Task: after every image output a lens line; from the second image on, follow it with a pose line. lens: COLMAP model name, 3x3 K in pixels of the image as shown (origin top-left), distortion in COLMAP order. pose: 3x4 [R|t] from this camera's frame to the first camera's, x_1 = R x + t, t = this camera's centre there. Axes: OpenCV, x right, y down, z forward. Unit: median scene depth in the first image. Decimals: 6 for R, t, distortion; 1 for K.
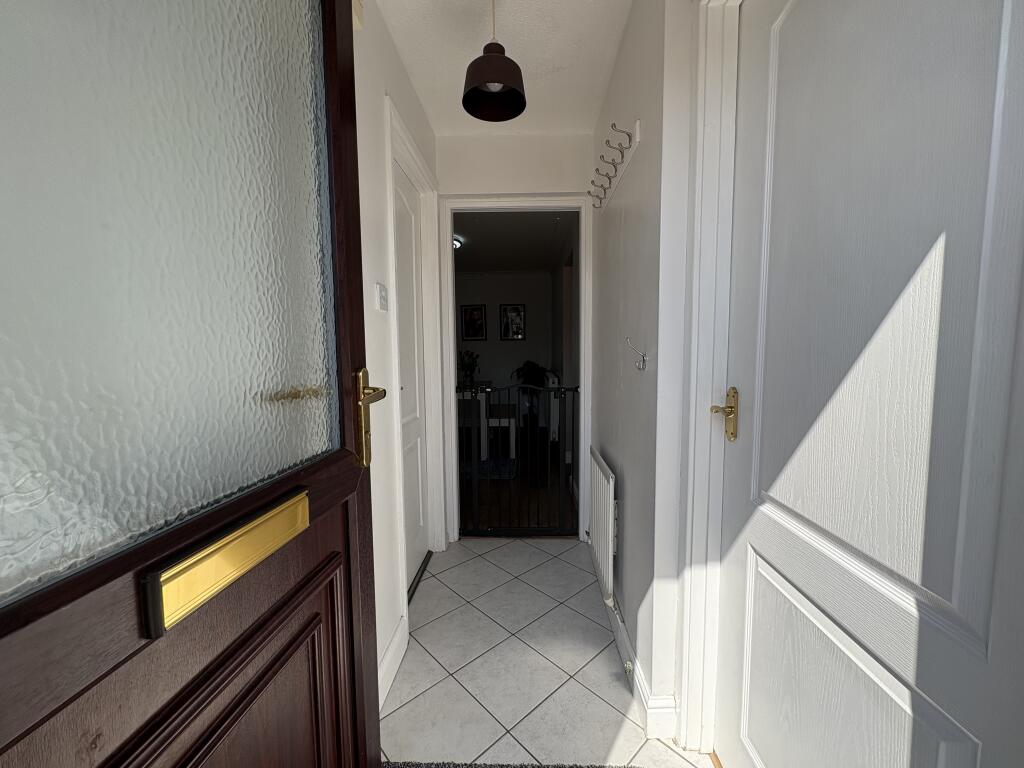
lens RADIAL K [[407.6, 0, 512.0], [0, 407.6, 384.0], [0, 0, 1]] dist [0.000577, 0.000106]
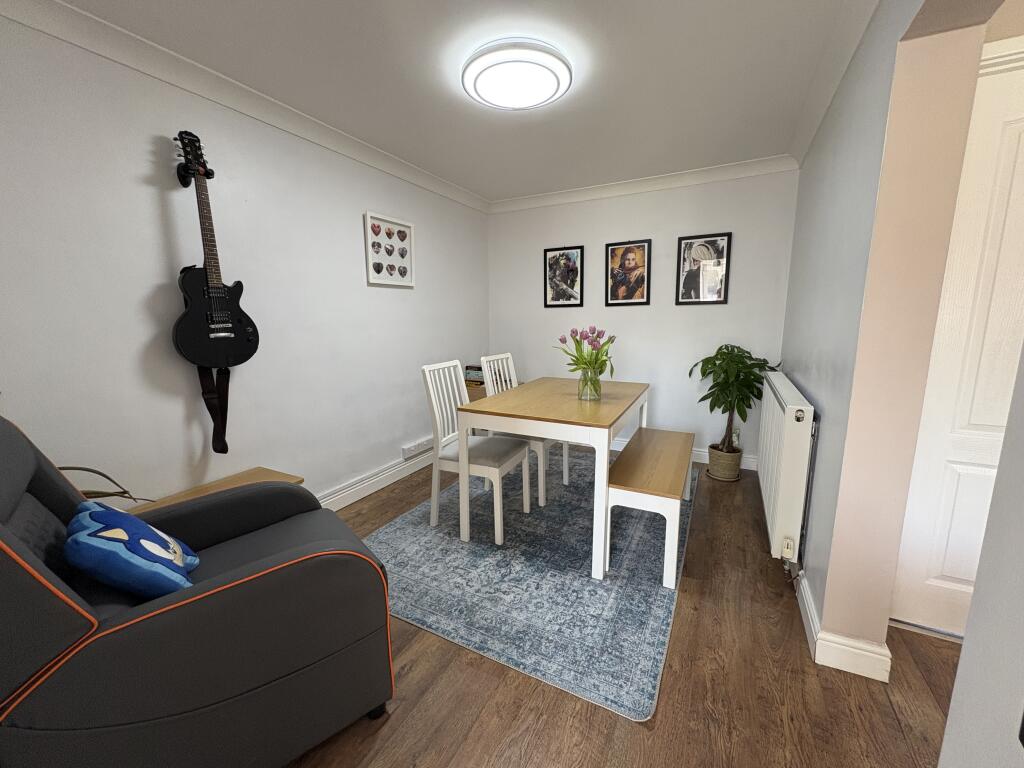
lens RADIAL K [[407.6, 0, 512.0], [0, 407.6, 384.0], [0, 0, 1]] dist [0.000577, 0.000106]
pose [[0.904190, 0.069861, -0.421379, 0.013292], [-0.030482, 0.994572, 0.099483, -0.049457], [0.426041, -0.077107, 0.901412, 0.418457]]
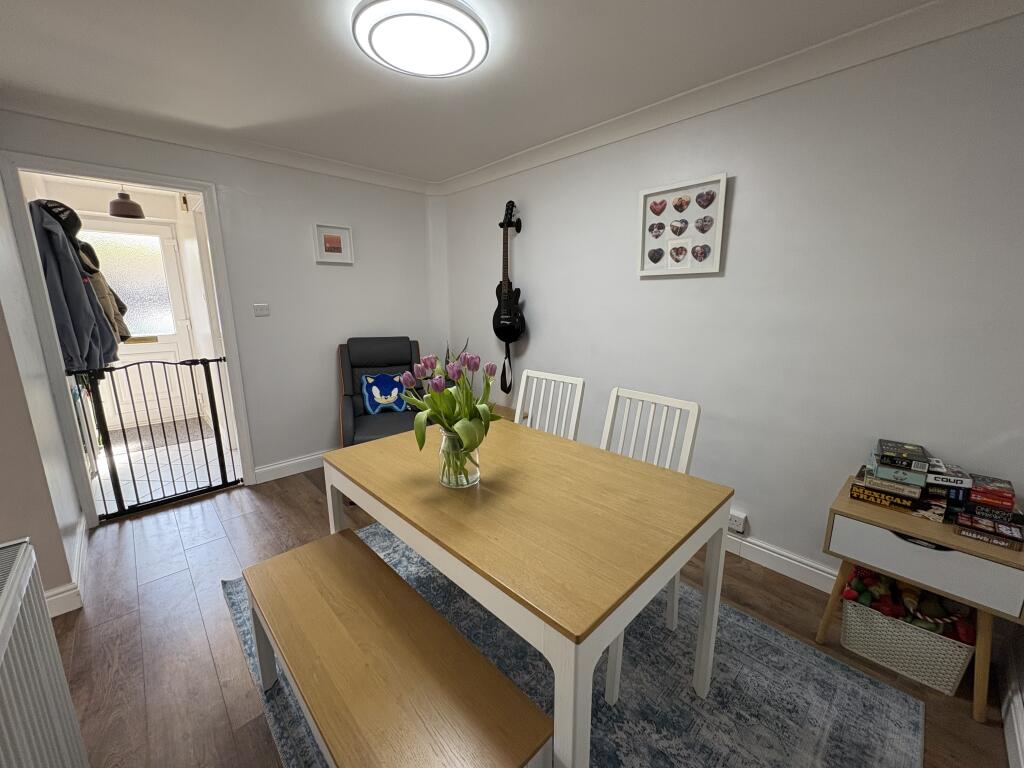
lens RADIAL K [[407.6, 0, 512.0], [0, 407.6, 384.0], [0, 0, 1]] dist [0.000577, 0.000106]
pose [[-0.692463, 0.147591, -0.706196, 0.044609], [-0.056572, 0.964729, 0.257094, -0.104689], [0.719232, 0.217979, -0.659689, 0.955682]]
